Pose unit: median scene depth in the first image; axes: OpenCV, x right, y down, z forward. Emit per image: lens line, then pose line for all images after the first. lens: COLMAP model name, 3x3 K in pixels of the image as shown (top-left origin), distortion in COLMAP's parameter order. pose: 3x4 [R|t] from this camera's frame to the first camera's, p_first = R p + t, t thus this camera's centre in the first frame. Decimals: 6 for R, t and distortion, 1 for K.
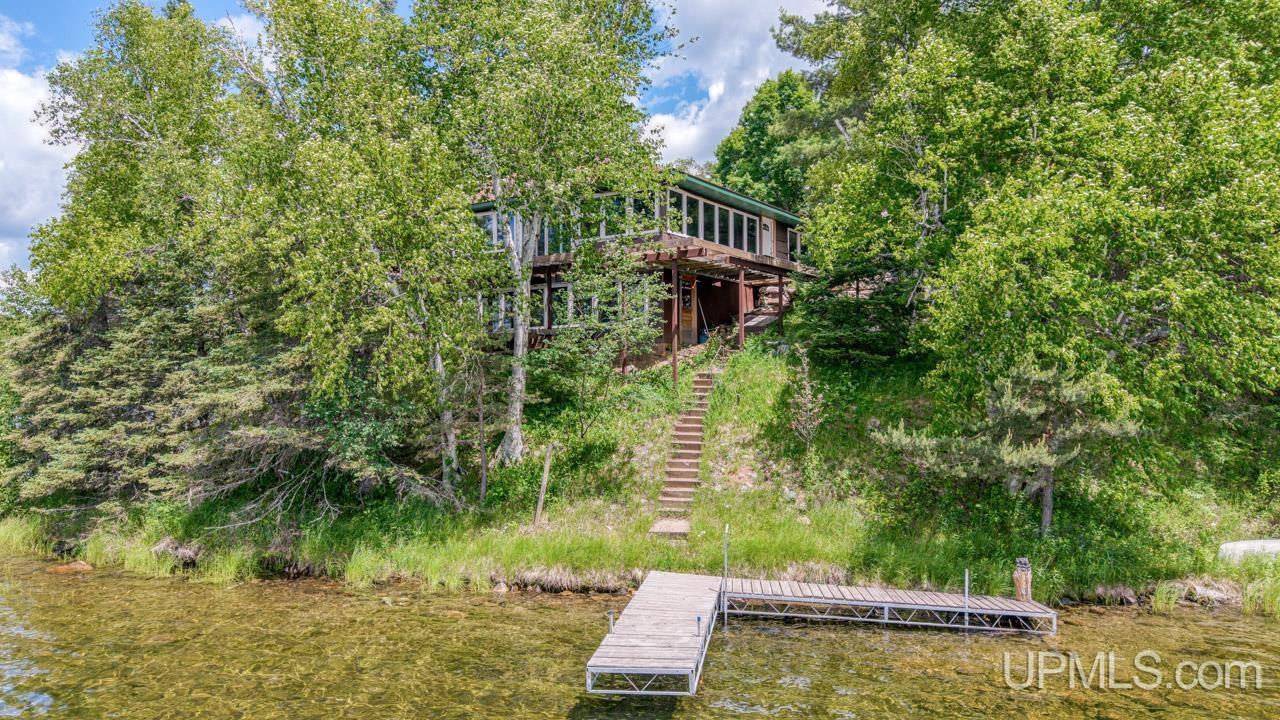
lens RADIAL K [[879.1, 0, 640.0], [0, 879.1, 360.0], [0, 0, 1]] dist [-0.008070, 0.044573]
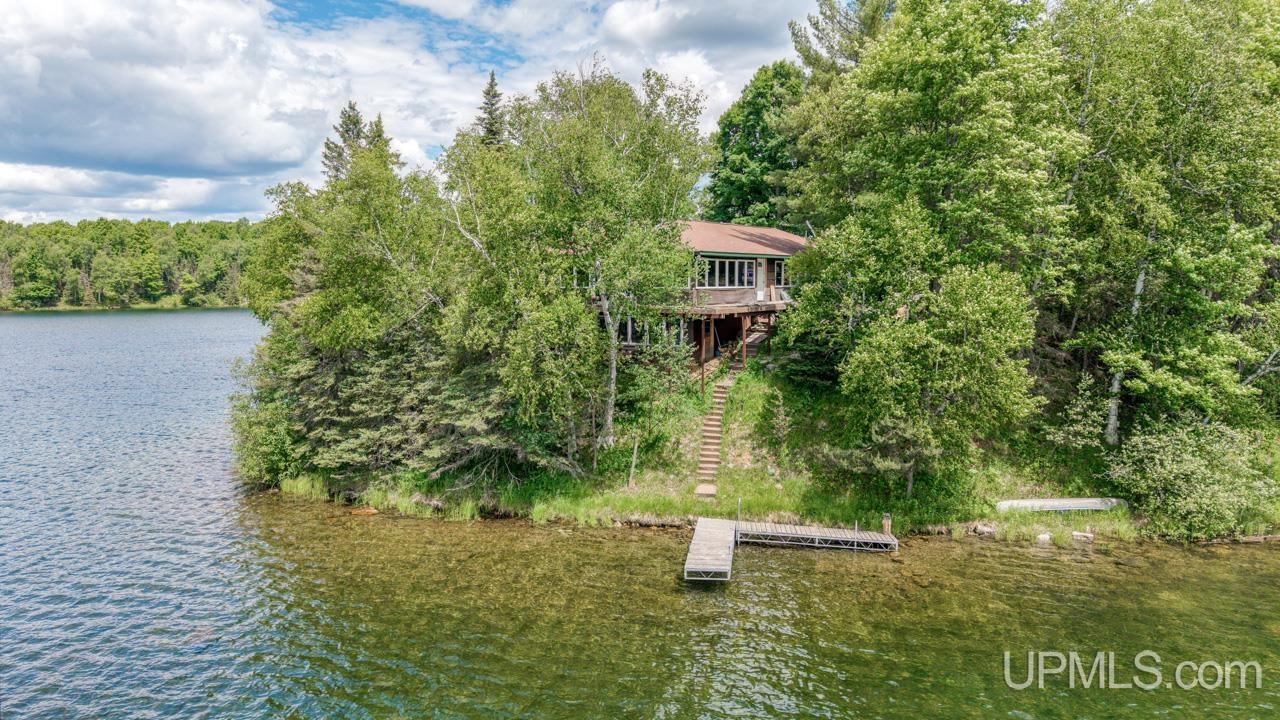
lens RADIAL K [[937.7, 0, 640.0], [0, 937.7, 360.0], [0, 0, 1]] dist [0.077936, -0.003822]
pose [[0.999678, 0.003052, 0.025202, -0.148669], [-0.006498, 0.990440, 0.137794, -0.338911], [-0.024540, -0.137914, 0.990140, -0.874172]]
